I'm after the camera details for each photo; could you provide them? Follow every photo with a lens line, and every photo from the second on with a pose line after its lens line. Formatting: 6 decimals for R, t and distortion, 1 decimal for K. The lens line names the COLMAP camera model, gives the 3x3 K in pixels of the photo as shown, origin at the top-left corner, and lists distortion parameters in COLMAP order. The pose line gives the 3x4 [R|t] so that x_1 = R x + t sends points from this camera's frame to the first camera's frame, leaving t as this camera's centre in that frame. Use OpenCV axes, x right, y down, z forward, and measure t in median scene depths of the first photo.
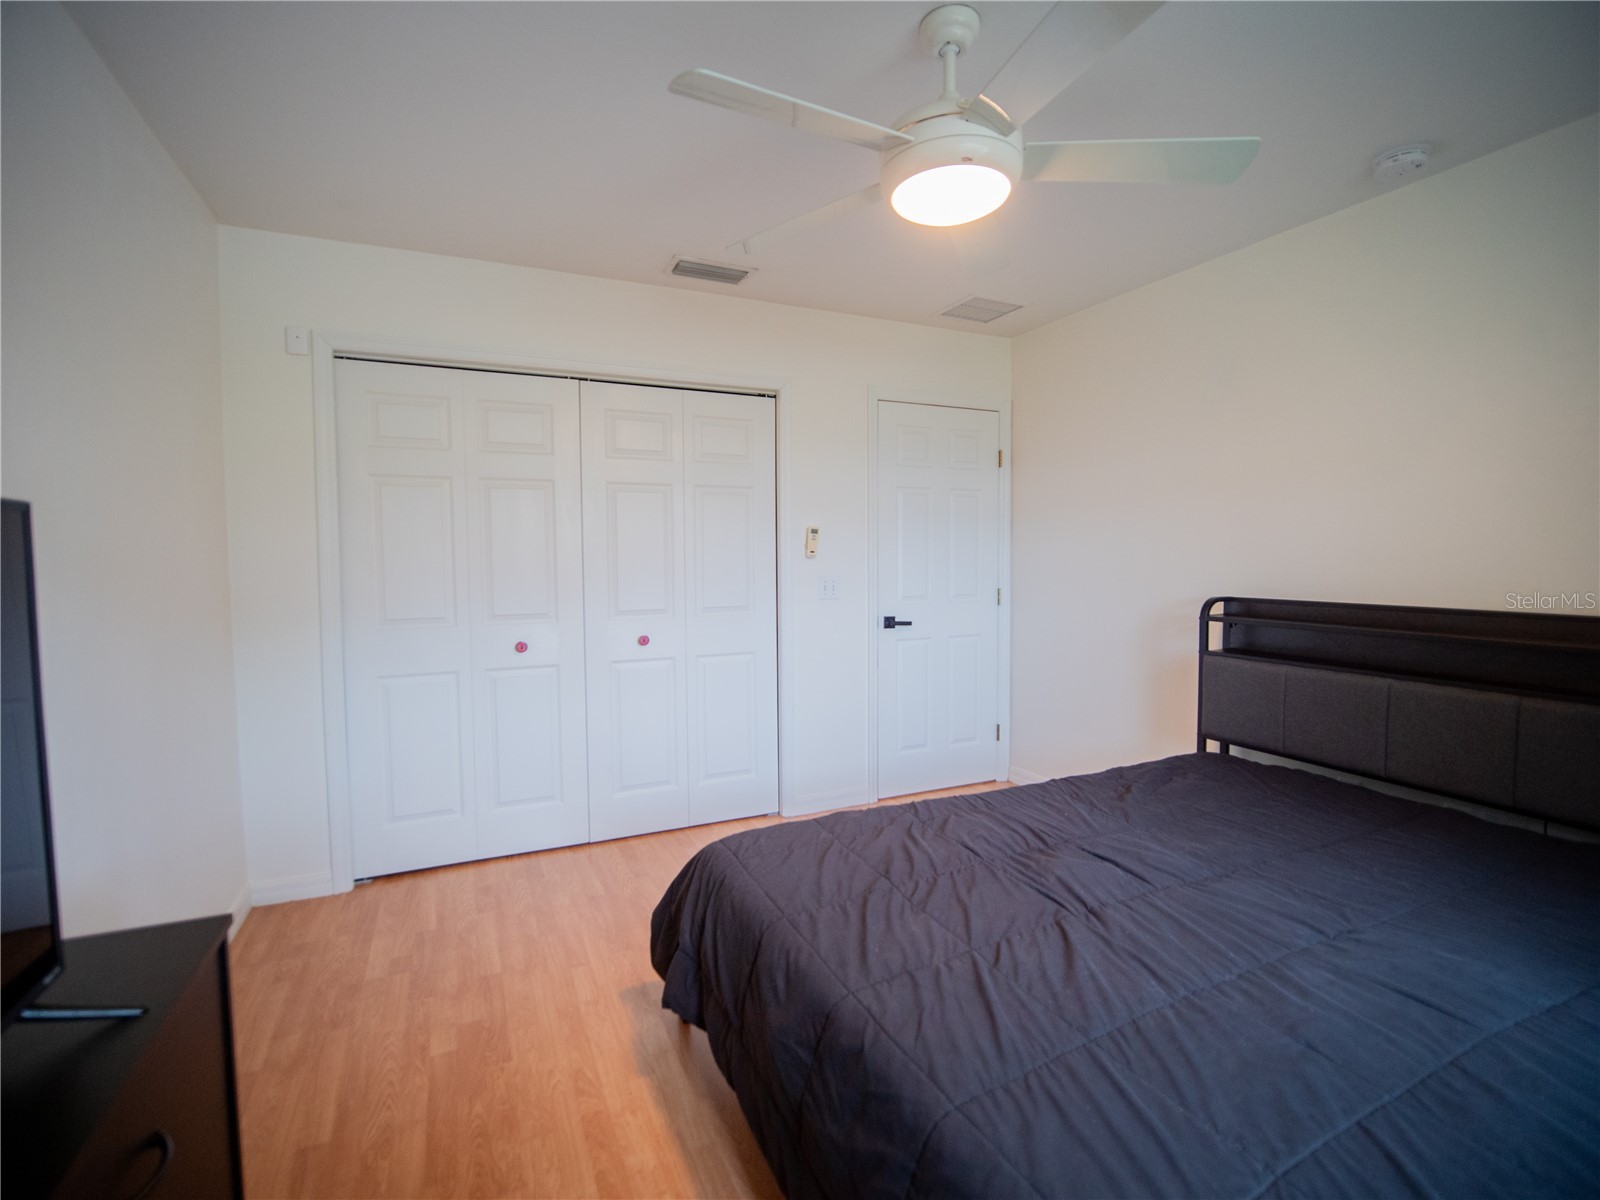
lens RADIAL K [[727.2, 0, 795.6], [0, 727.2, 590.8], [0, 0, 1]] dist [-0.019256, -0.000358]
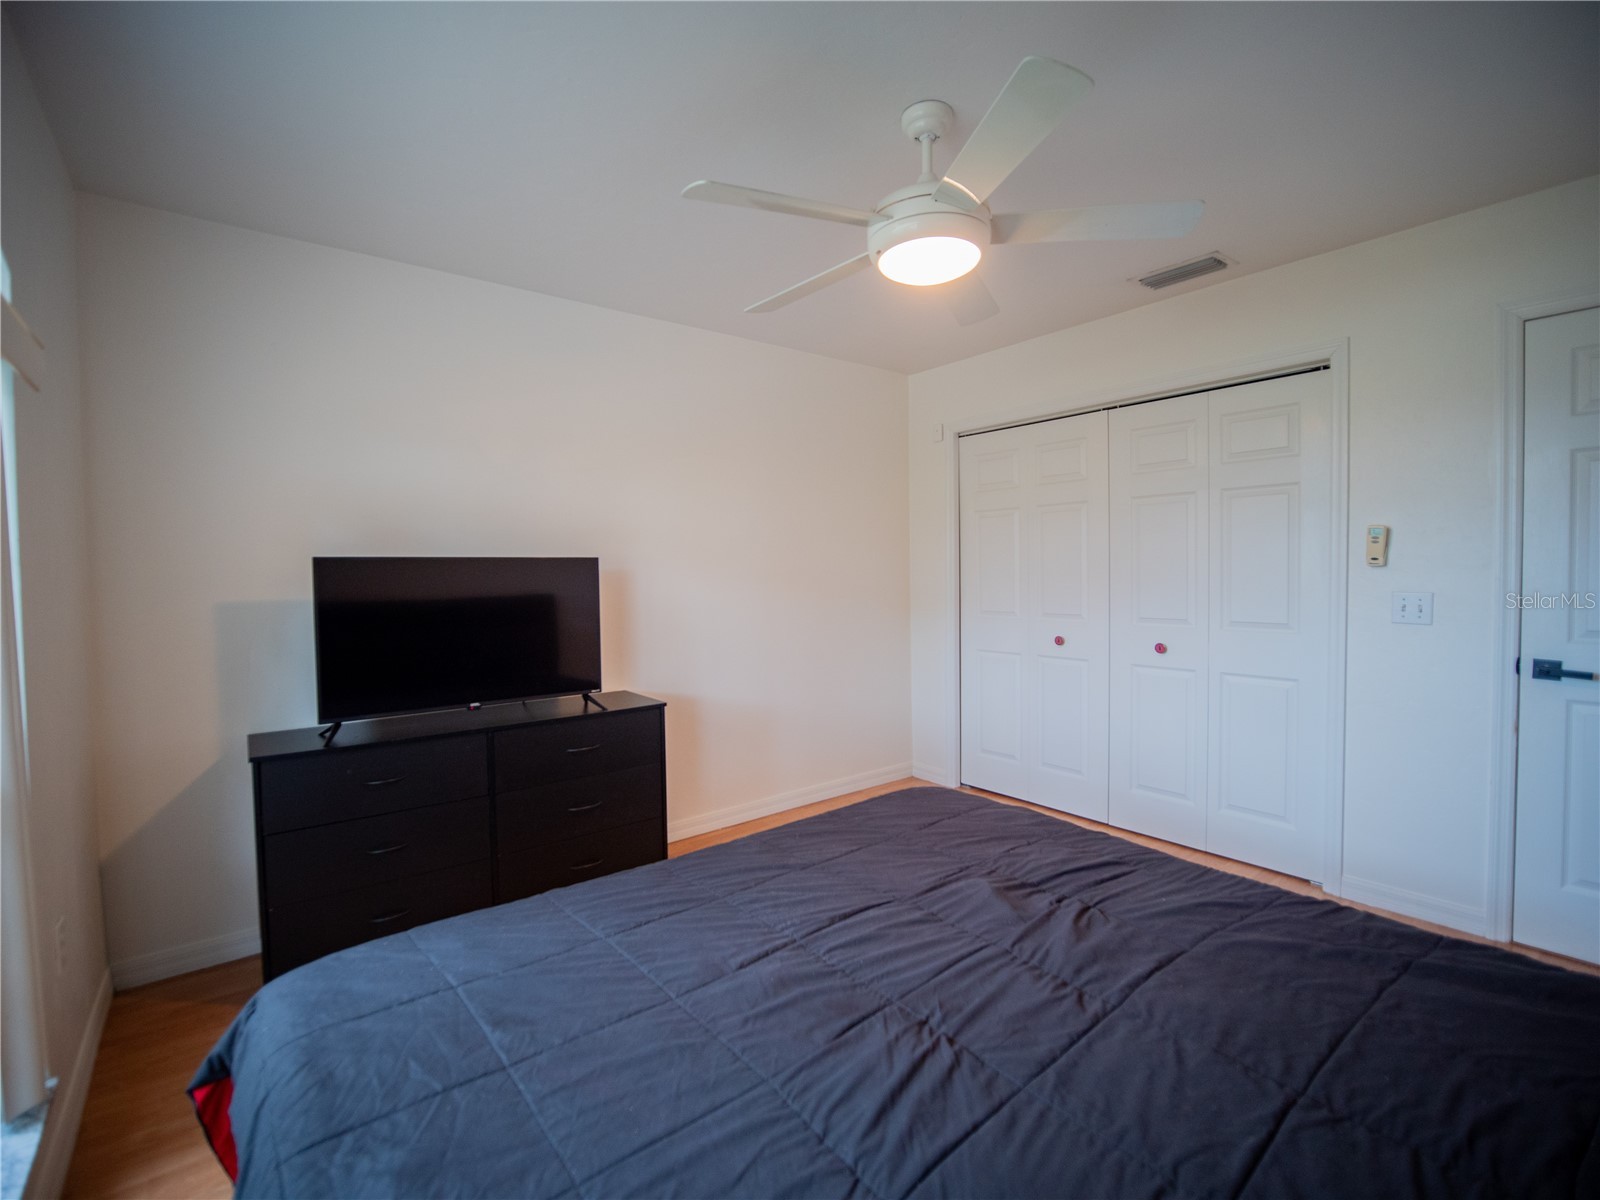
lens RADIAL K [[727.2, 0, 795.6], [0, 727.2, 590.8], [0, 0, 1]] dist [-0.019256, -0.000358]
pose [[0.228973, 0.032121, -0.972903, 0.660157], [-0.034956, 0.999082, 0.024759, -0.019793], [0.972805, 0.028340, 0.229886, 0.265187]]
